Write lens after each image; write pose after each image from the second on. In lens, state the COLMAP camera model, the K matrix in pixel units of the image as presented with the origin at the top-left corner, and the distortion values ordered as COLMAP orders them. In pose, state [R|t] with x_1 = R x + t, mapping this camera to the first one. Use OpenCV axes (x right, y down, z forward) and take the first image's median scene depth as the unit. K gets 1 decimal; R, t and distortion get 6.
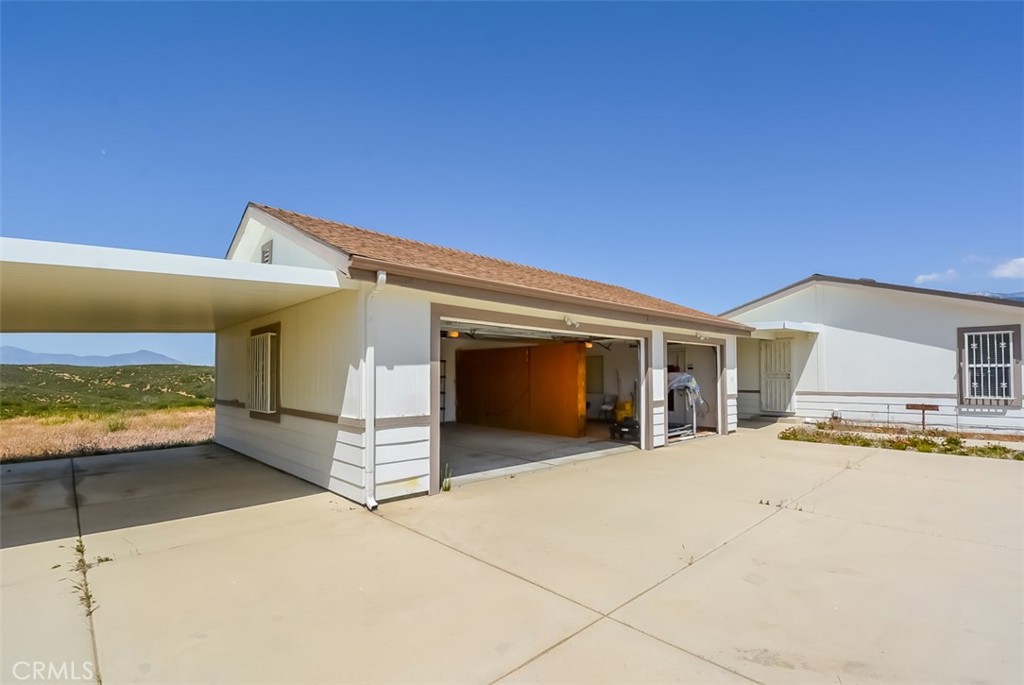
lens RADIAL K [[466.1, 0, 514.9], [0, 466.1, 366.5], [0, 0, 1]] dist [0.018002, -0.015840]
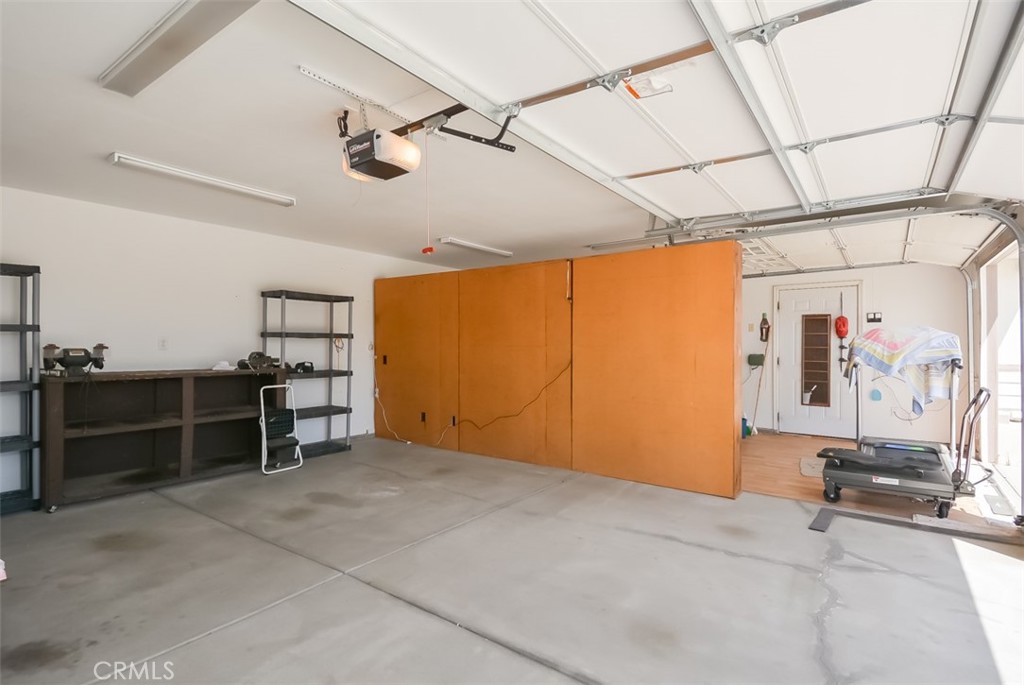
lens RADIAL K [[508.1, 0, 509.6], [0, 508.1, 345.8], [0, 0, 1]] dist [0.021596, -0.014723]
pose [[0.984192, 0.000819, 0.177102, -0.102734], [-0.005024, 0.999716, 0.023298, 0.022648], [-0.177033, -0.023820, 0.983917, 0.589912]]
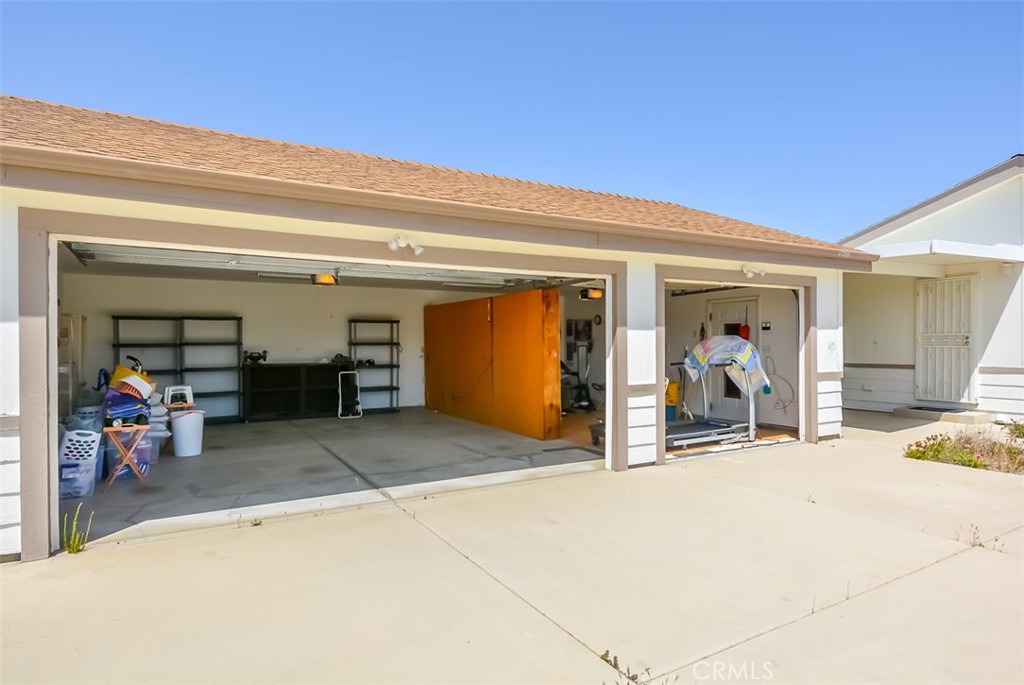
lens RADIAL K [[567.4, 0, 516.7], [0, 567.4, 343.9], [0, 0, 1]] dist [0.012179, -0.004623]
pose [[0.972680, -0.003540, -0.232124, 0.256782], [0.009099, 0.999697, 0.022884, 0.005060], [0.231973, -0.024371, 0.972417, 0.234199]]
